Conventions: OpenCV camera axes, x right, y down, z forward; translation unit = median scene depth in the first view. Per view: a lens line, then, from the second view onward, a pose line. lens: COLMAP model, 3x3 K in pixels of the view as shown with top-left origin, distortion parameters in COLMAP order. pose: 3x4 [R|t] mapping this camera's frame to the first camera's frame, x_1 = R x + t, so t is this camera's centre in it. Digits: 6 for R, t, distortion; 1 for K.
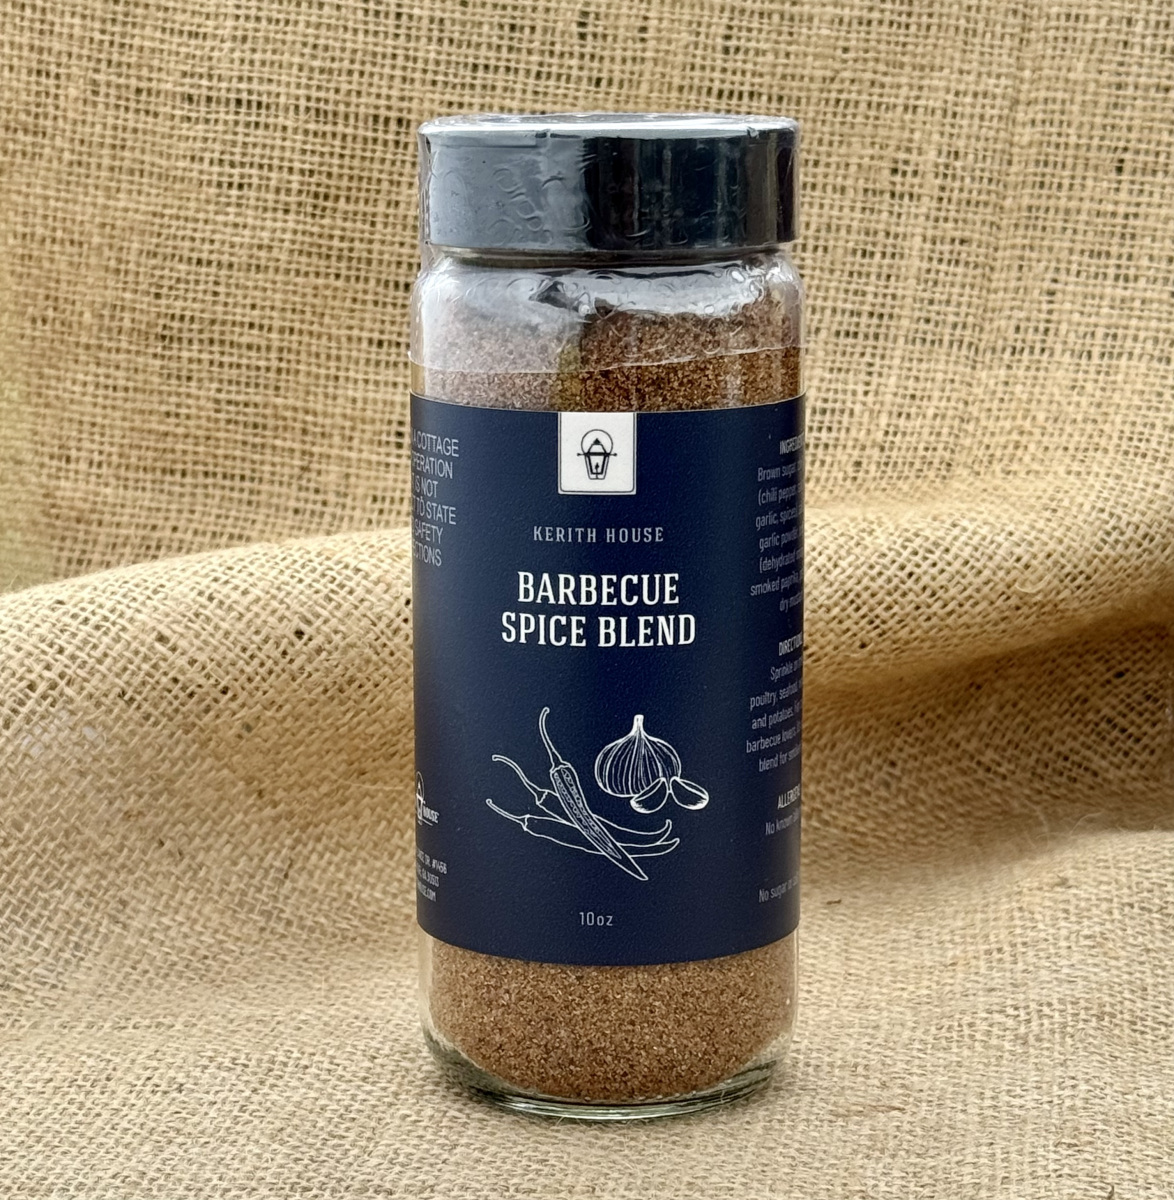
lens RADIAL K [[3290.7, 0, 588.1], [0, 3290.7, 699.7], [0, 0, 1]] dist [0.224217, -0.839924]
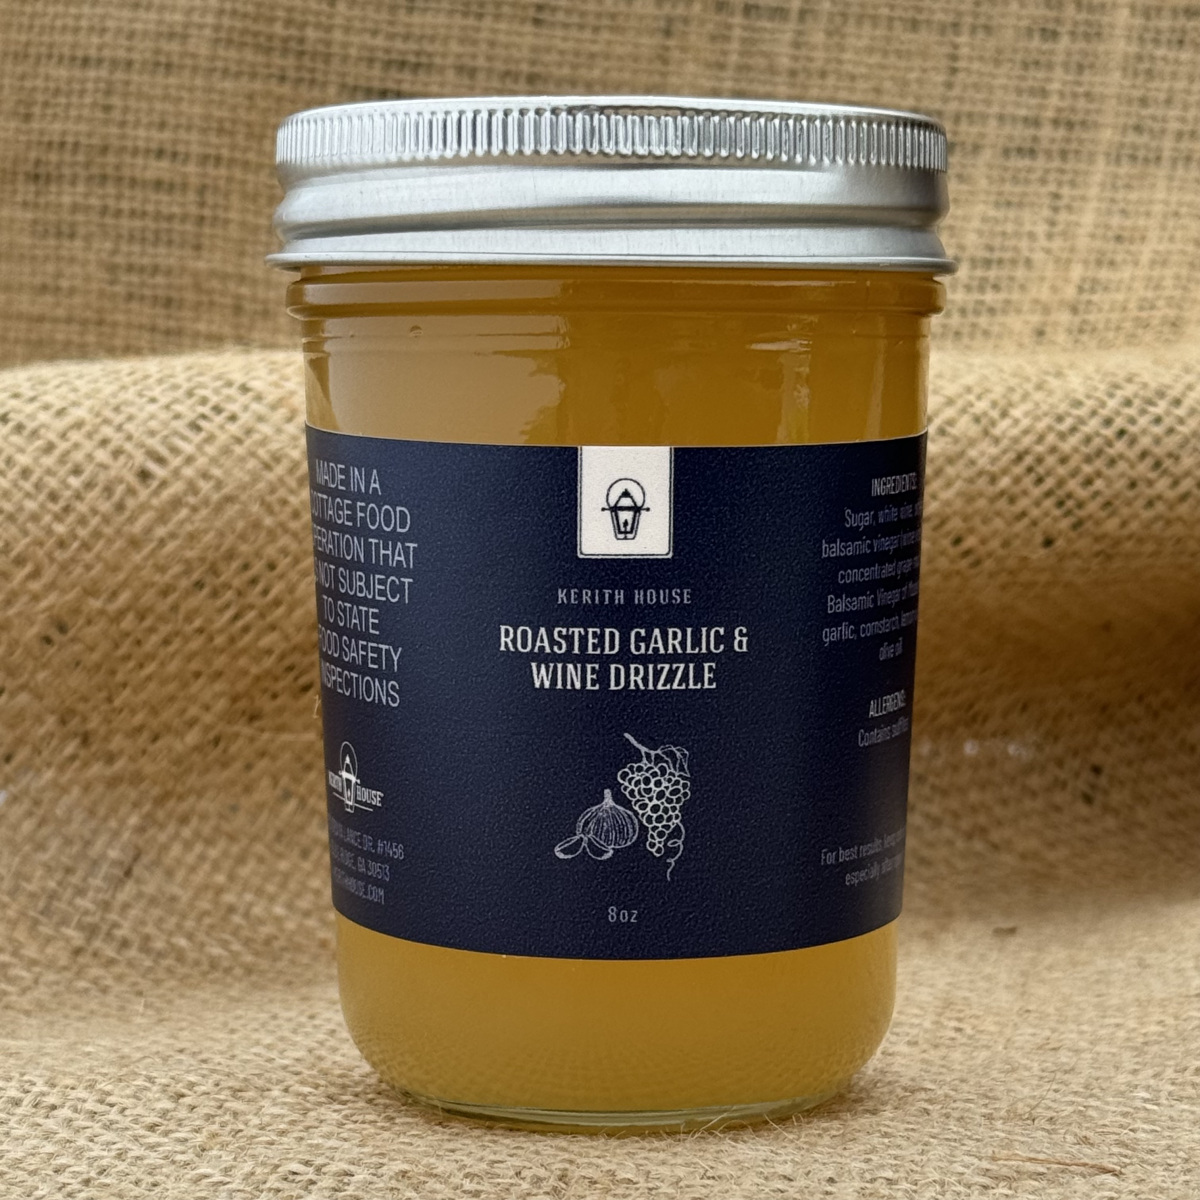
lens RADIAL K [[3241.8, 0, 651.5], [0, 3241.8, 710.8], [0, 0, 1]] dist [0.135834, 0.496349]
pose [[0.999145, -0.003264, -0.041217, 0.030548], [-0.001439, 0.993530, -0.113562, 0.084630], [0.041321, 0.113524, 0.992676, 0.352637]]
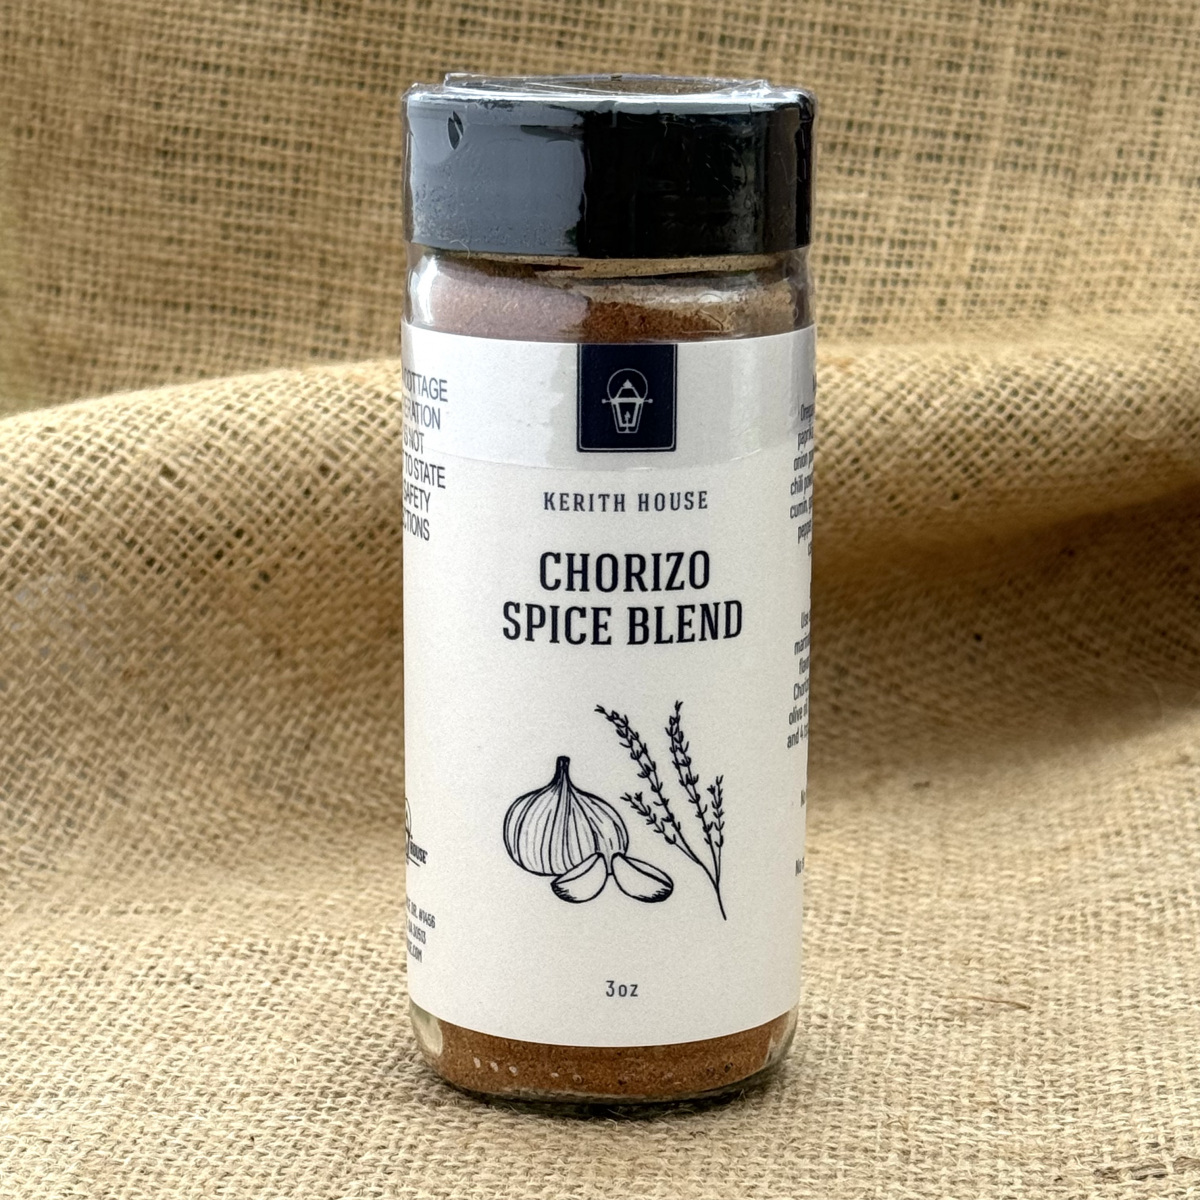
lens RADIAL K [[3241.8, 0, 651.5], [0, 3241.8, 710.8], [0, 0, 1]] dist [0.135834, 0.496349]
pose [[0.999596, 0.007188, 0.027496, -0.021445], [-0.007761, 0.999754, 0.020795, 0.022717], [-0.027339, -0.021000, 0.999406, 0.118594]]
